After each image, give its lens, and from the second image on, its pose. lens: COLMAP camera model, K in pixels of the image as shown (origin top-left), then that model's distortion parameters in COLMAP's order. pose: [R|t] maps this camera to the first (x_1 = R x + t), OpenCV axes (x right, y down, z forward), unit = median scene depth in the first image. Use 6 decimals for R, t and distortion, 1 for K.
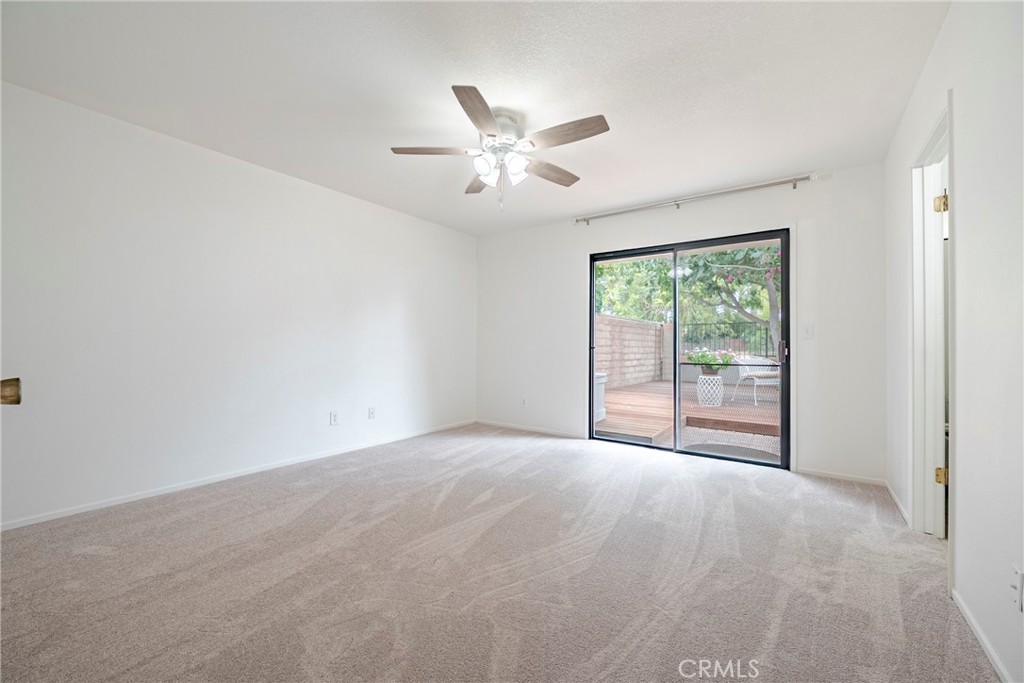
lens RADIAL K [[404.9, 0, 510.6], [0, 404.9, 340.8], [0, 0, 1]] dist [-0.013726, 0.000805]
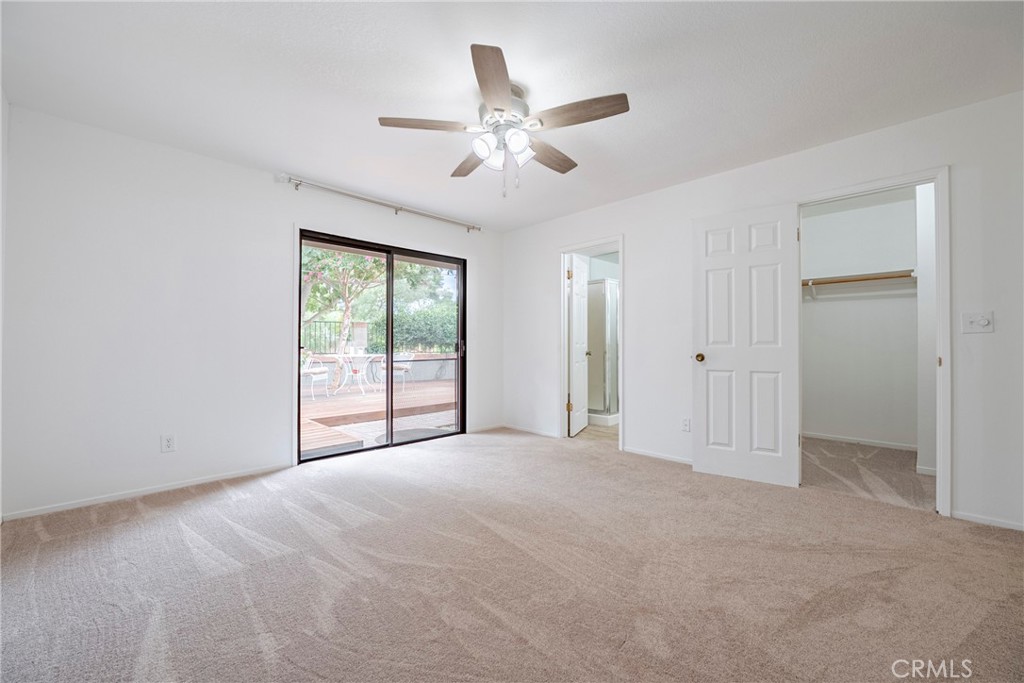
lens RADIAL K [[412.4, 0, 498.8], [0, 412.4, 337.2], [0, 0, 1]] dist [0.000824, 0.000248]
pose [[0.179669, 0.008502, 0.983690, -0.696921], [-0.007530, 0.999945, -0.007267, -0.001652], [-0.983698, -0.006102, 0.179723, 0.628052]]
